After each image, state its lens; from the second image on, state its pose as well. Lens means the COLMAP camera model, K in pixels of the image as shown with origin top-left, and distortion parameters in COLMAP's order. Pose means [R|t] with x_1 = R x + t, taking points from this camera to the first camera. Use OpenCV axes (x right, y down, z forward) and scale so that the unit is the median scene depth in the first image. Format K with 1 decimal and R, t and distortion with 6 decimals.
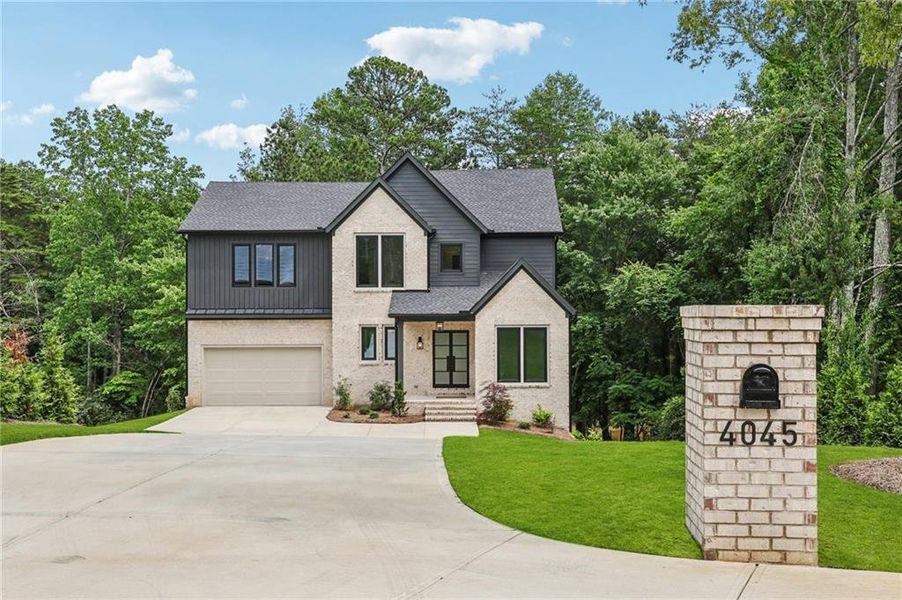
lens RADIAL K [[976.1, 0, 451.7], [0, 976.1, 299.7], [0, 0, 1]] dist [-0.027011, 0.000000]
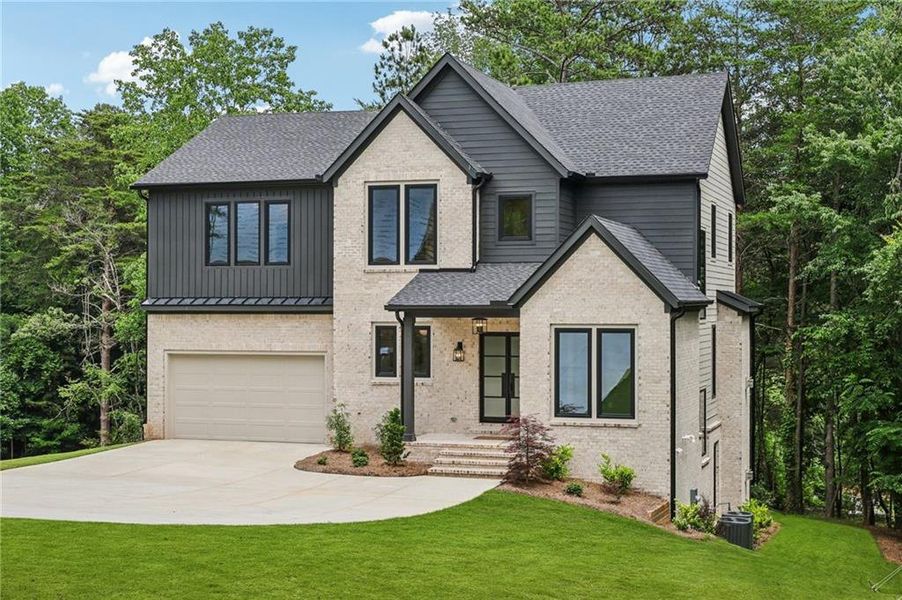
lens RADIAL K [[1348.1, 0, 441.6], [0, 1348.1, 299.5], [0, 0, 1]] dist [-0.010125, 0.000000]
pose [[0.946407, 0.002523, -0.322968, 0.240151], [-0.001673, 0.999994, 0.002908, 0.007722], [0.322973, -0.002212, 0.946405, 0.161236]]
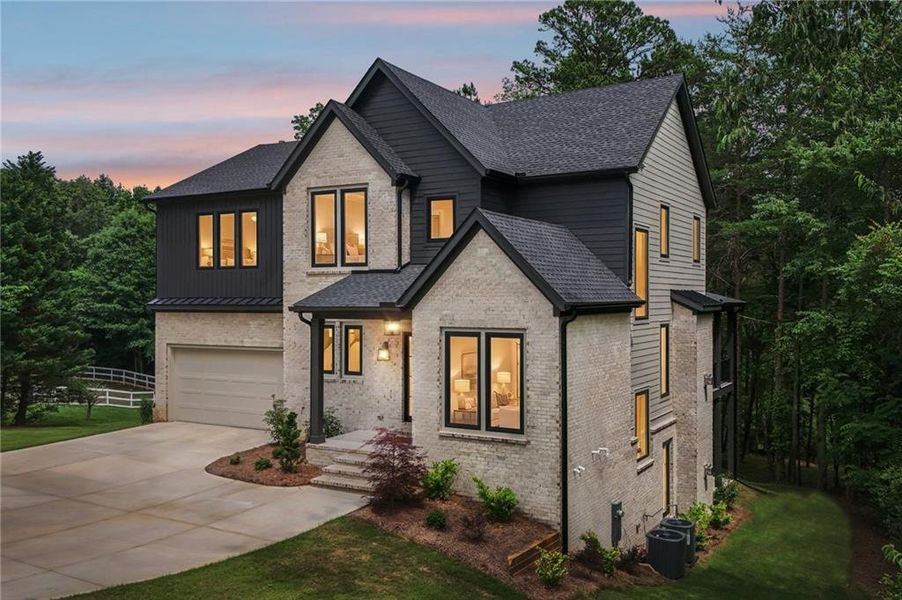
lens RADIAL K [[782.8, 0, 451.5], [0, 782.8, 301.3], [0, 0, 1]] dist [0.072444, -0.061138]
pose [[0.864579, 0.005037, -0.502472, 0.266175], [0.000937, 0.999932, 0.011636, 0.005067], [0.502497, -0.010531, 0.864515, 0.570222]]
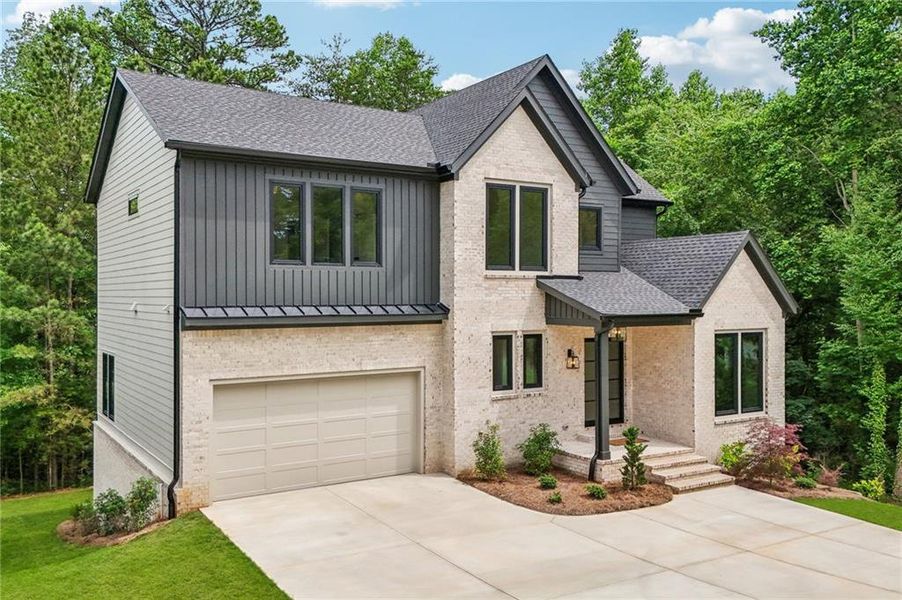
lens RADIAL K [[782.8, 0, 451.9], [0, 782.8, 301.6], [0, 0, 1]] dist [0.072444, -0.061138]
pose [[0.844347, -0.000977, 0.535796, -0.371527], [-0.007483, 0.999879, 0.013615, 0.000498], [-0.535745, -0.015505, 0.844237, 0.606813]]
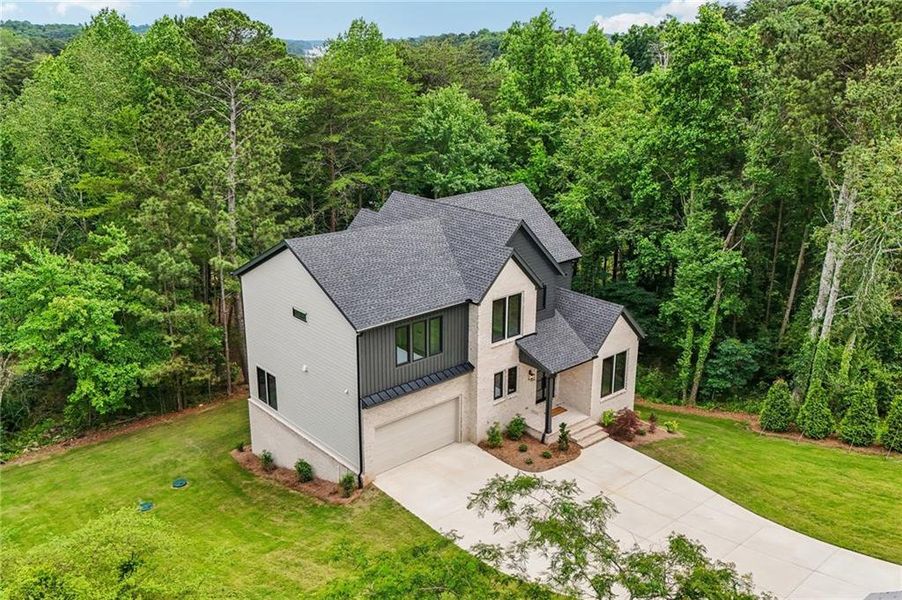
lens RADIAL K [[782.8, 0, 452.3], [0, 782.8, 294.3], [0, 0, 1]] dist [0.072444, -0.061138]
pose [[0.754576, -0.192613, 0.627308, -0.699280], [-0.011287, 0.952002, 0.305885, -0.349072], [-0.656115, -0.237894, 0.716184, 0.384448]]
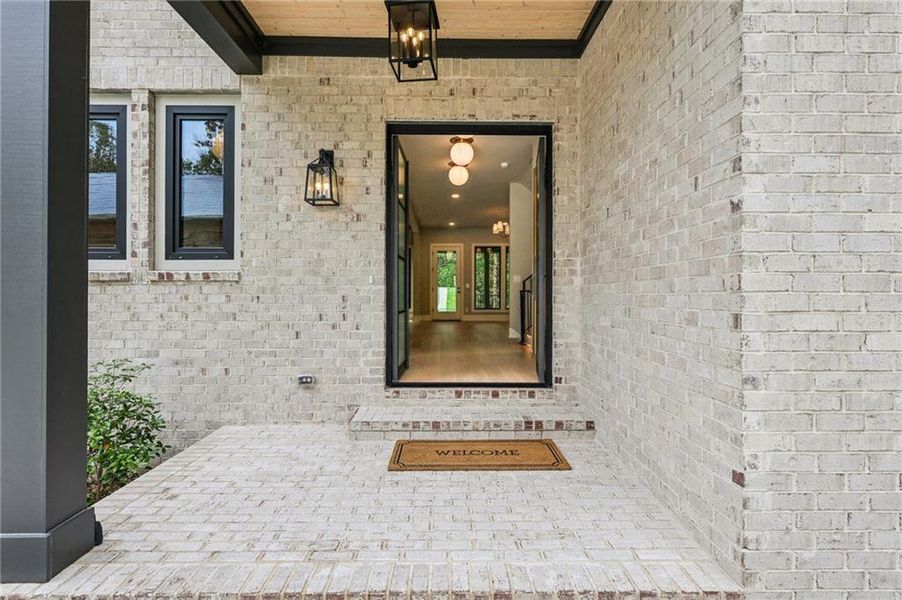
lens RADIAL K [[456.7, 0, 450.4], [0, 456.7, 294.9], [0, 0, 1]] dist [-0.002834, -0.000185]
pose [[0.999887, 0.002302, 0.014835, -0.006772], [-0.002413, 0.999969, 0.007478, 0.068780], [-0.014818, -0.007513, 0.999862, 0.897197]]
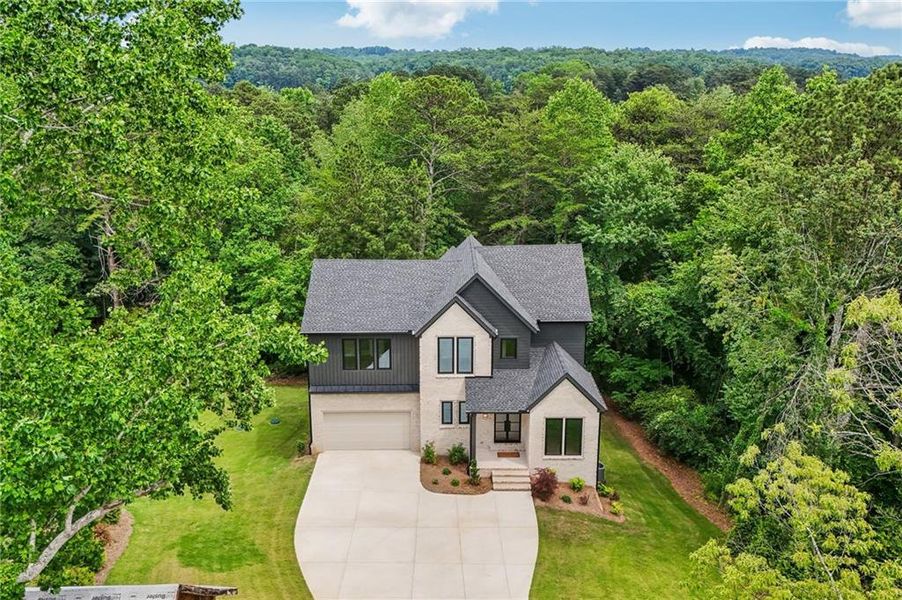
lens RADIAL K [[782.8, 0, 447.9], [0, 782.8, 294.6], [0, 0, 1]] dist [0.072444, -0.061138]
pose [[0.999964, -0.000617, 0.008438, -0.092789], [-0.001827, 0.958048, 0.286603, -0.421969], [-0.008261, -0.286608, 0.958012, 0.009078]]
